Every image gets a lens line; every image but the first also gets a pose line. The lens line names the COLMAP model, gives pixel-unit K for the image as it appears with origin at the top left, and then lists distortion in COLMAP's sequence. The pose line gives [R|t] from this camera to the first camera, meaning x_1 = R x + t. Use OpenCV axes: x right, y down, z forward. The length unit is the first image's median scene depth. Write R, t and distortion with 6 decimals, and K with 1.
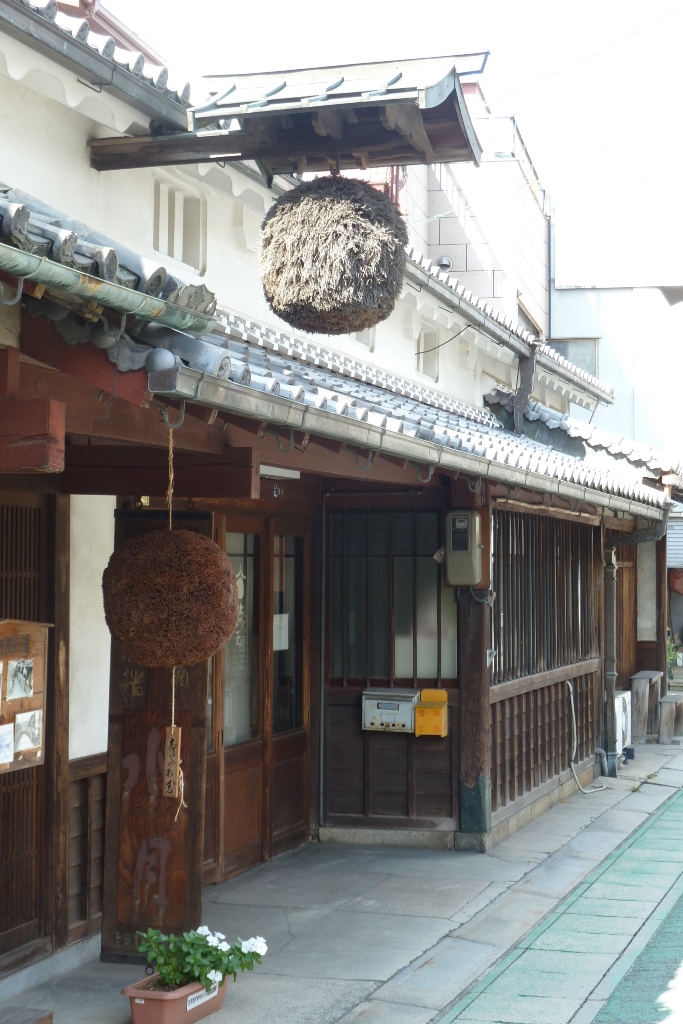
lens RADIAL K [[1922.3, 0, 341.9], [0, 1922.3, 511.2], [0, 0, 1]] dist [-0.099531, 0.000000]
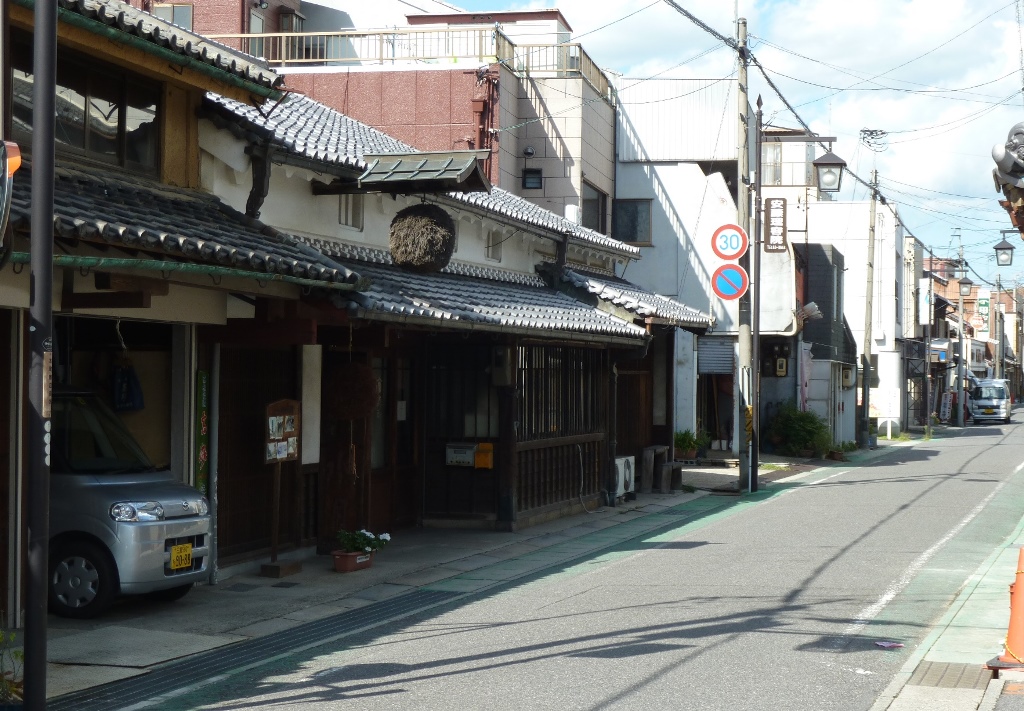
lens RADIAL K [[2102.5, 0, 511.0], [0, 2102.5, 355.9], [0, 0, 1]] dist [-0.069434, 0.000000]
pose [[0.999930, 0.006196, 0.010085, 0.051676], [-0.006445, 0.999670, 0.024860, -0.039956], [-0.009928, -0.024923, 0.999640, -0.998629]]
